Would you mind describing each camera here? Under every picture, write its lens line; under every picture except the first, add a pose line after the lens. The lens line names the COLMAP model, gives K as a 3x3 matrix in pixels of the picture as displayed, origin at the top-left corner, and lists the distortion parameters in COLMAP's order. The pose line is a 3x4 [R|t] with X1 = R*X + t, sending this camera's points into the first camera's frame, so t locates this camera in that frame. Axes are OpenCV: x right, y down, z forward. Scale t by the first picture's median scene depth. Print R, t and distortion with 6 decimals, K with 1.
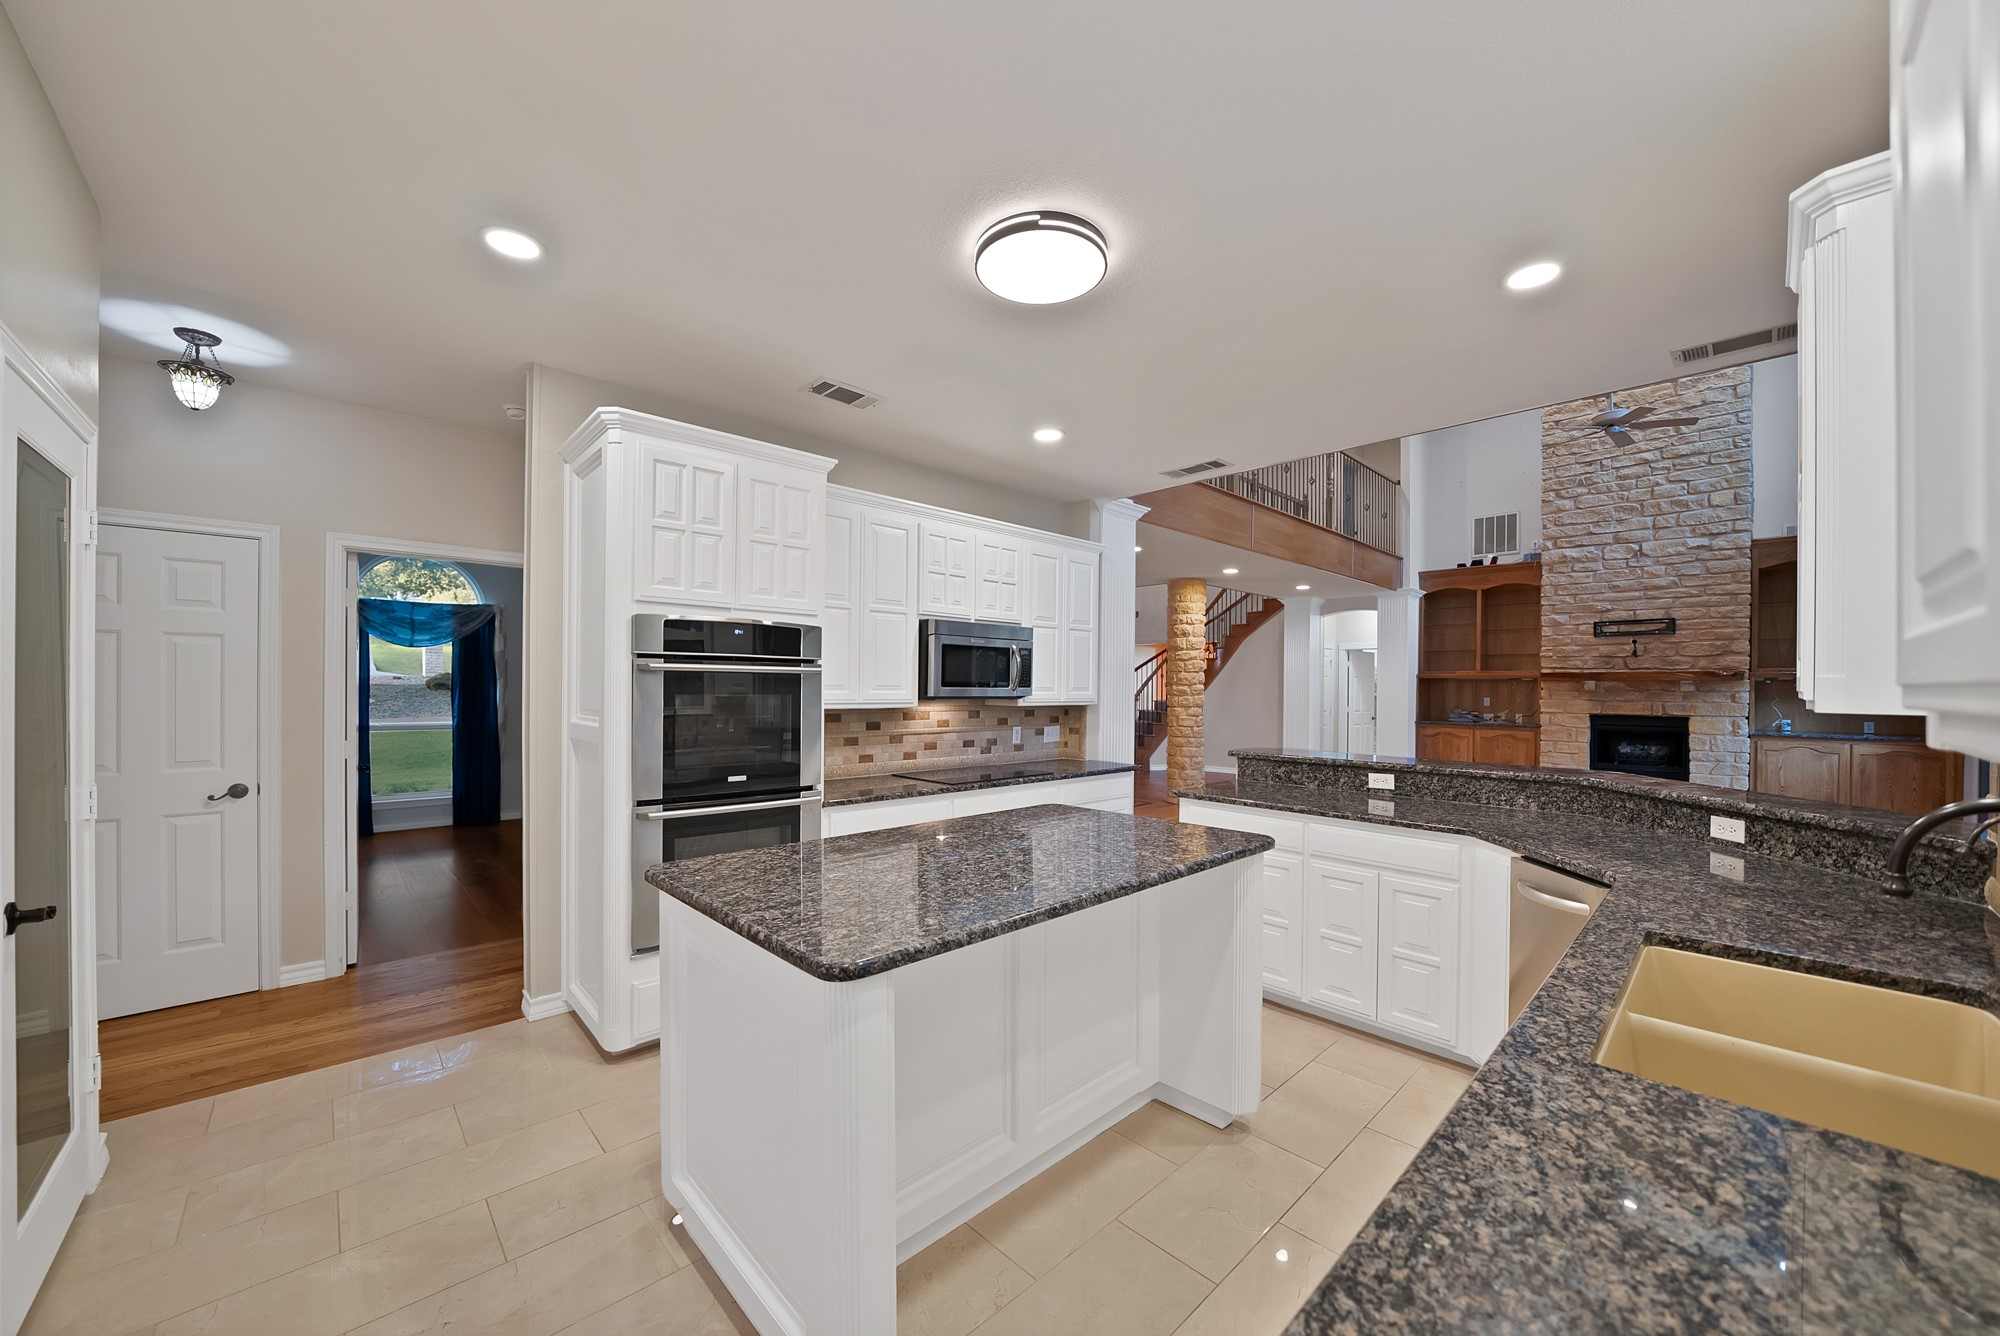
lens RADIAL K [[721.9, 0, 1003.2], [0, 721.9, 680.8], [0, 0, 1]] dist [-0.019705, 0.000197]
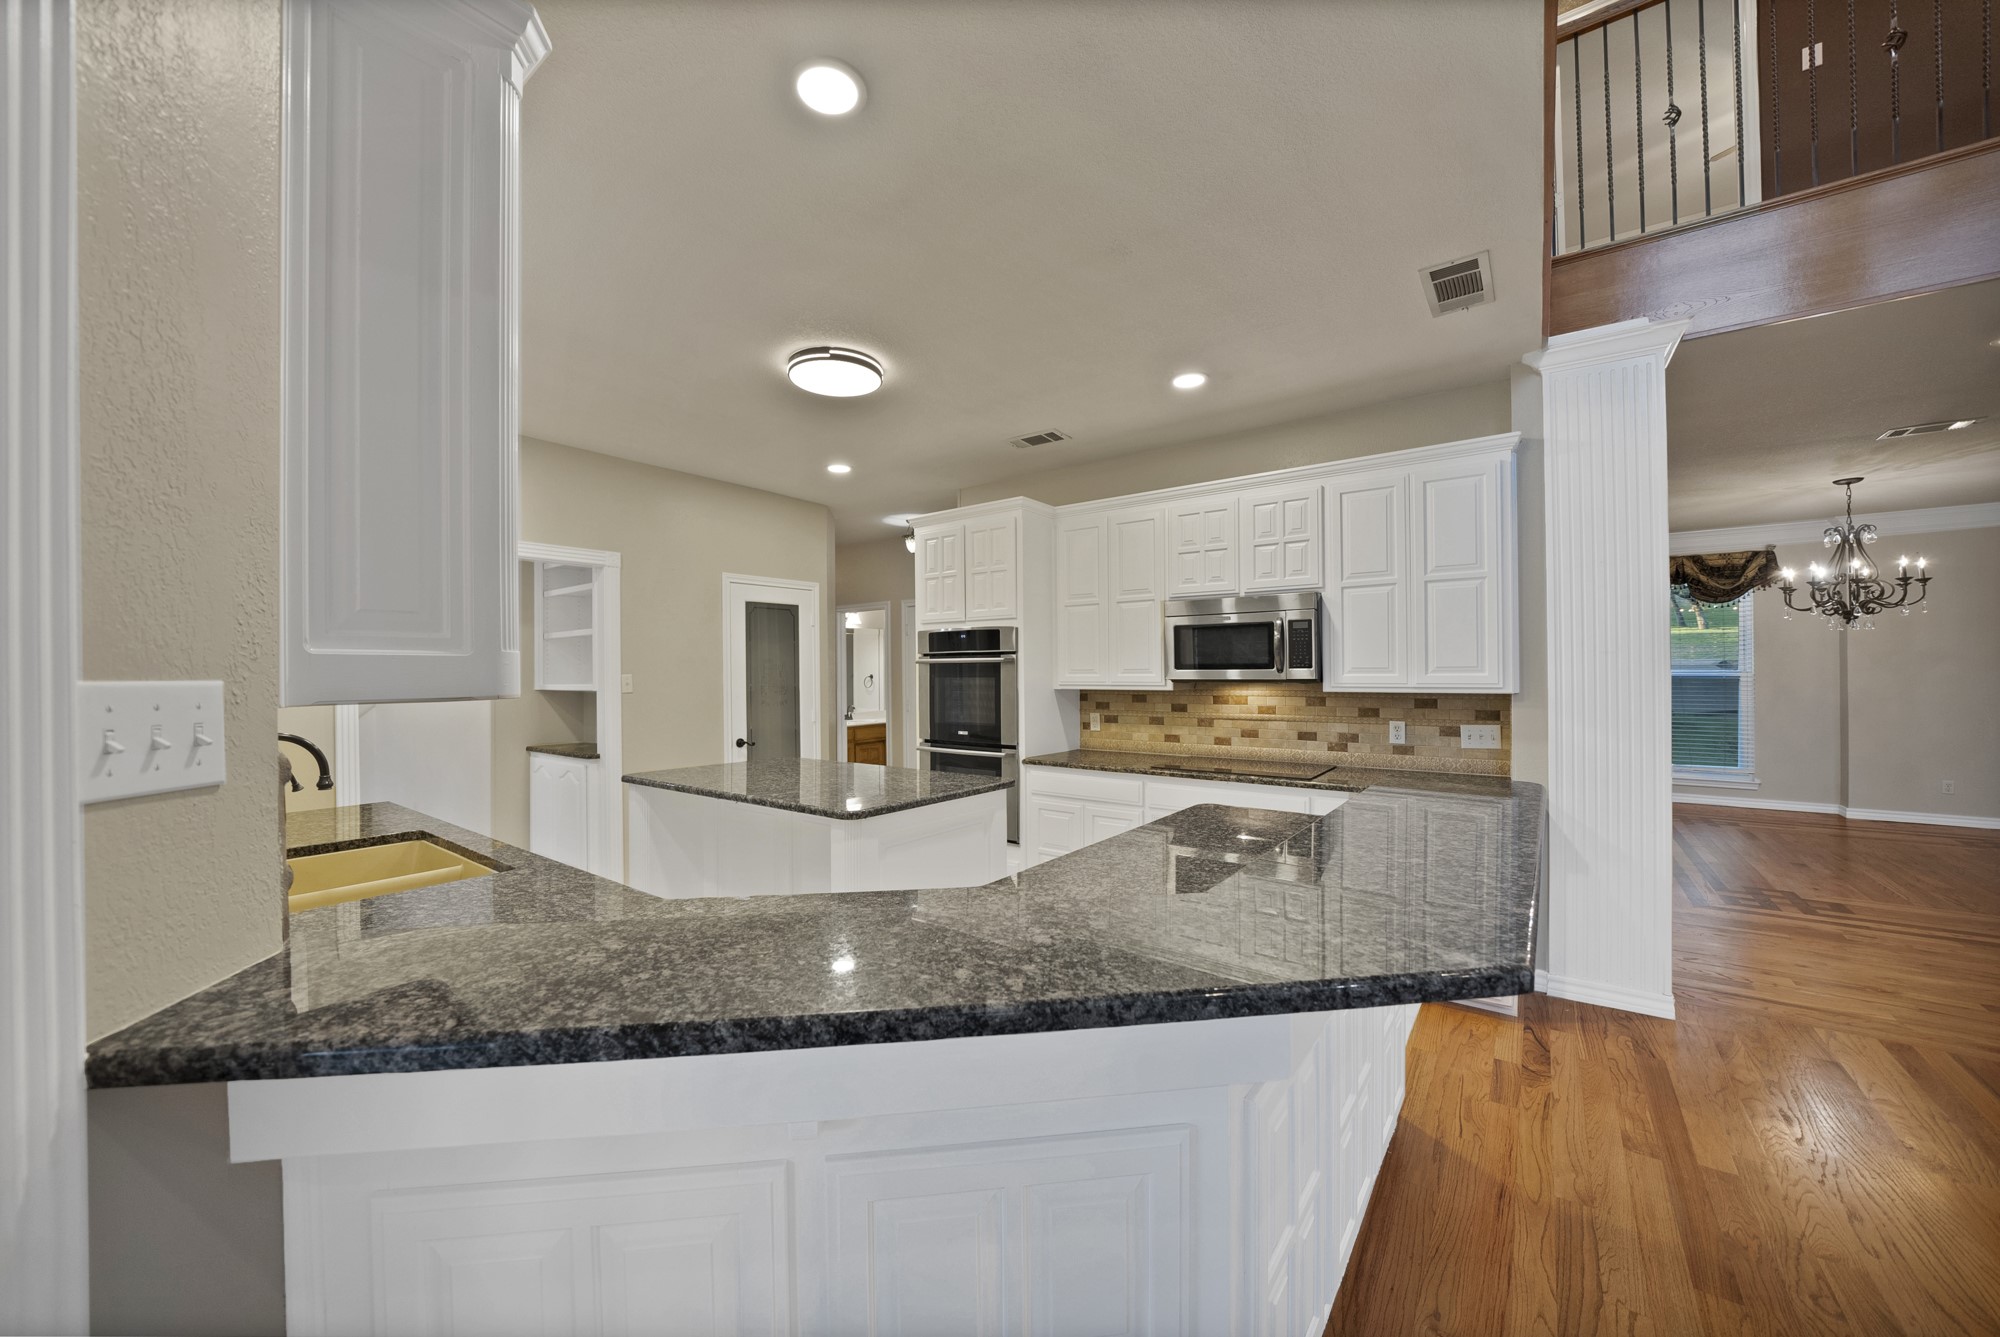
lens RADIAL K [[721.9, 0, 1003.2], [0, 721.9, 681.3], [0, 0, 1]] dist [-0.019705, 0.000197]
pose [[0.188785, 0.003841, -0.982011, 0.759570], [0.018160, 0.999808, 0.007402, 0.011437], [0.981851, -0.019231, 0.188679, 0.529892]]
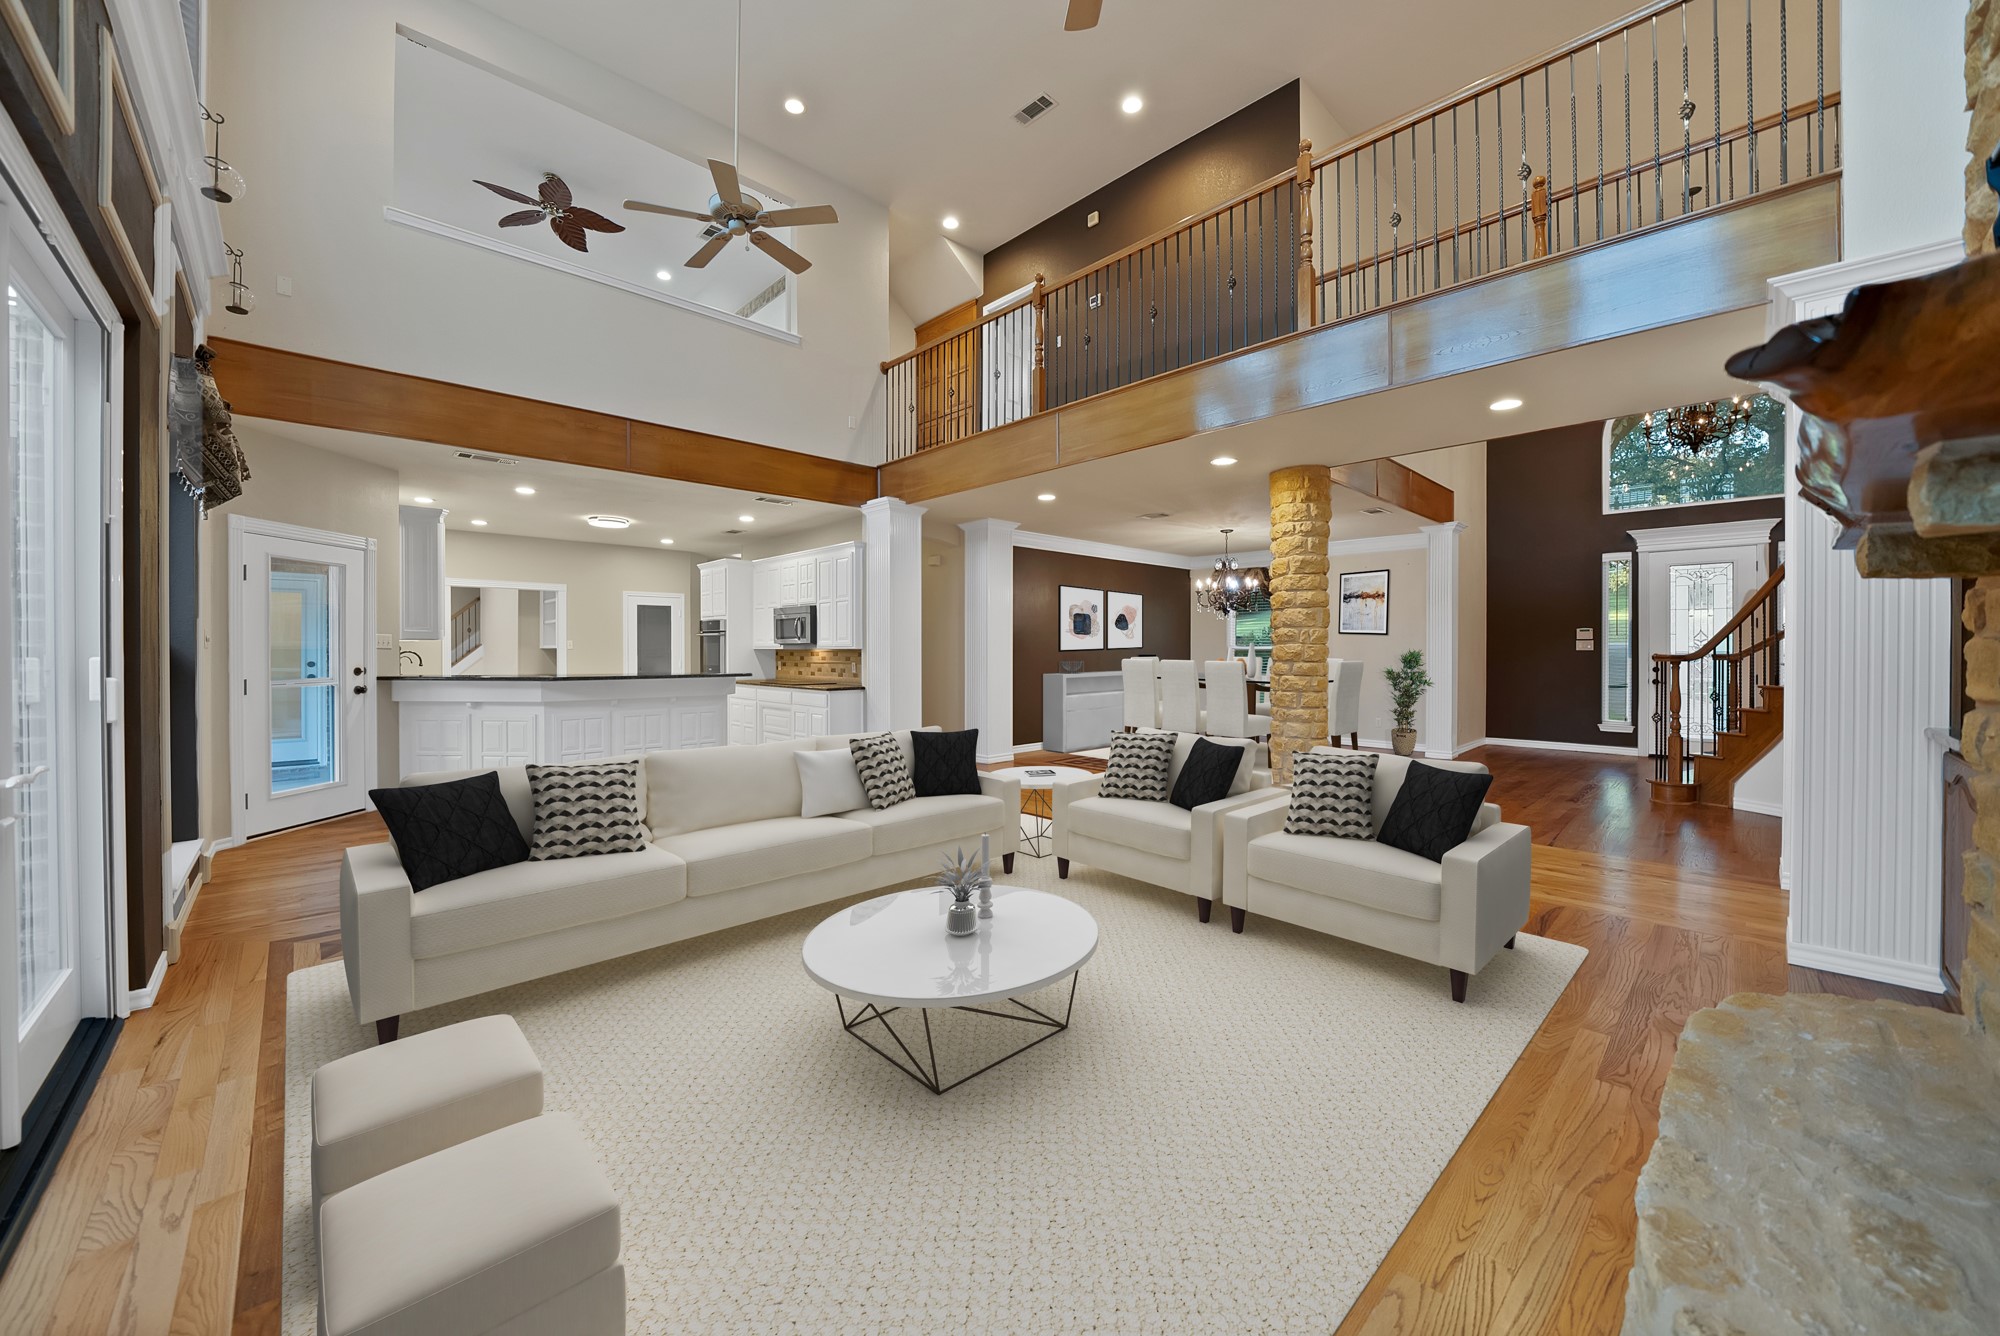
lens RADIAL K [[733.7, 0, 1007.1], [0, 733.7, 659.8], [0, 0, 1]] dist [-0.000417, -0.000007]
pose [[0.021198, 0.007317, -0.999749, 1.956704], [0.008318, 0.999937, 0.007495, 0.053657], [0.999741, -0.008475, 0.021136, 1.502809]]
